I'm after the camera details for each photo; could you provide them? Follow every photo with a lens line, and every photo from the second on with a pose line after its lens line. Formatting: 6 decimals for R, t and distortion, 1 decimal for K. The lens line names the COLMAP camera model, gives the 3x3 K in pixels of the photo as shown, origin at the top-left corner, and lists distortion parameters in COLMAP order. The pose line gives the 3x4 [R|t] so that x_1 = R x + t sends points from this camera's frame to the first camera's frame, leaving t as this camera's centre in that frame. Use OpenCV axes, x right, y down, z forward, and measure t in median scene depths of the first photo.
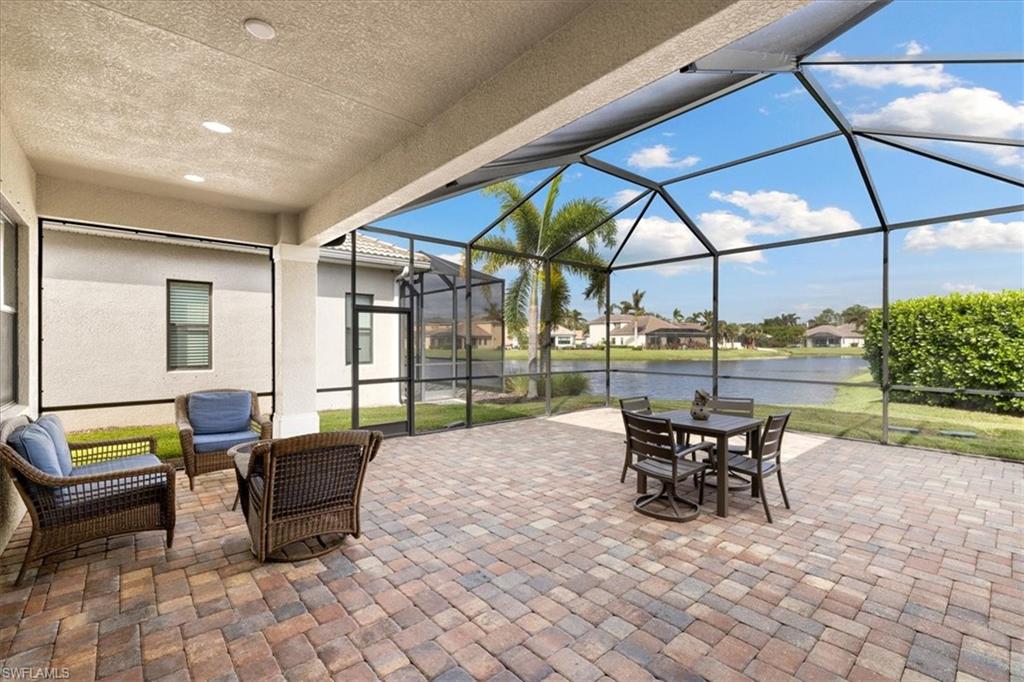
lens RADIAL K [[441.1, 0, 503.1], [0, 441.1, 345.3], [0, 0, 1]] dist [0.001651, 0.000466]
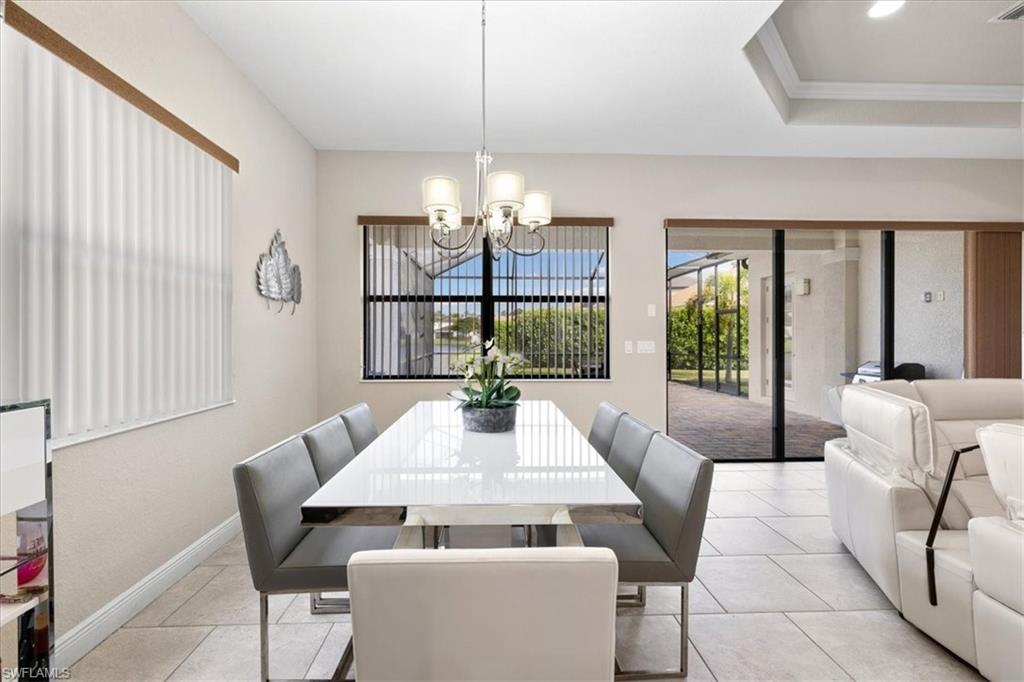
lens RADIAL K [[431.0, 0, 505.7], [0, 431.0, 339.0], [0, 0, 1]] dist [-0.000008, -0.000084]
pose [[0.625141, -0.006342, 0.780486, -0.534348], [0.004730, 0.999979, 0.004337, 0.008137], [-0.780498, 0.000980, 0.625158, 0.018926]]
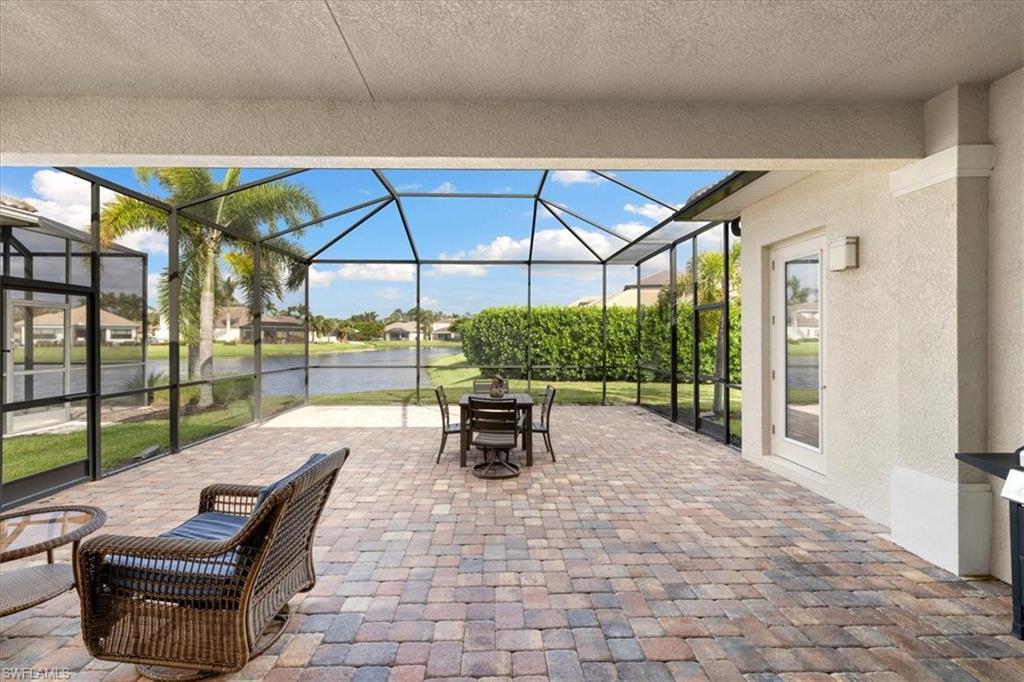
lens RADIAL K [[437.1, 0, 505.4], [0, 437.1, 338.2], [0, 0, 1]] dist [0.001024, 0.000299]
pose [[0.635358, -0.003530, 0.772210, -0.184083], [0.005226, 0.999986, 0.000272, -0.002916], [-0.772200, 0.003863, 0.635368, 0.060255]]
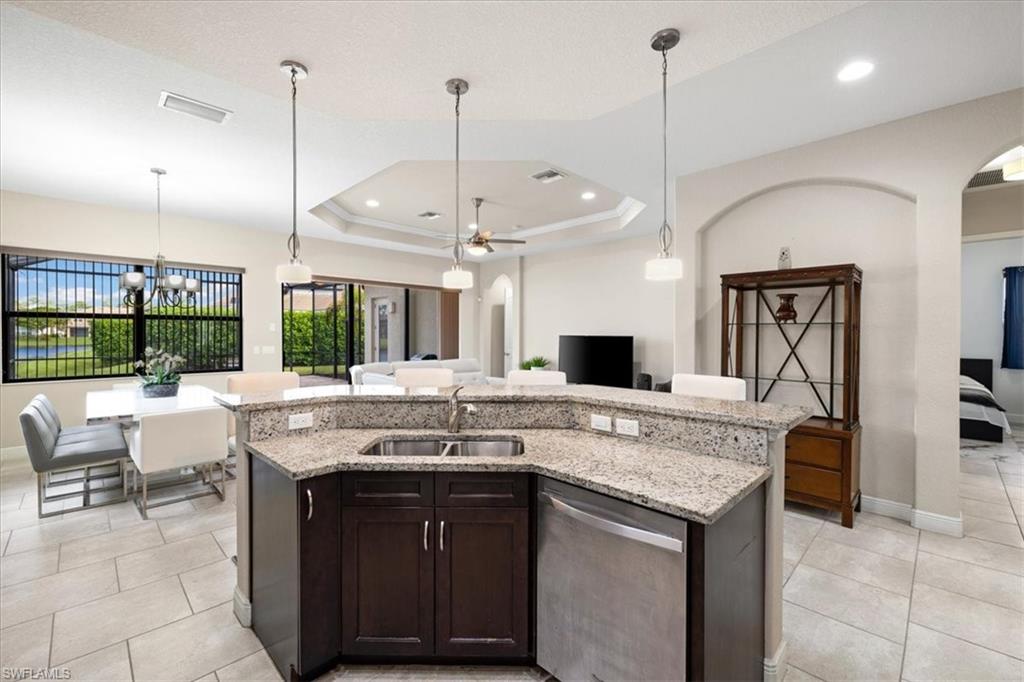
lens RADIAL K [[437.1, 0, 505.4], [0, 437.1, 338.2], [0, 0, 1]] dist [0.001024, 0.000299]
pose [[-0.063088, -0.009542, 0.997962, -0.765380], [0.004271, 0.999943, 0.009831, -0.002062], [-0.997999, 0.004883, -0.063044, -0.115653]]
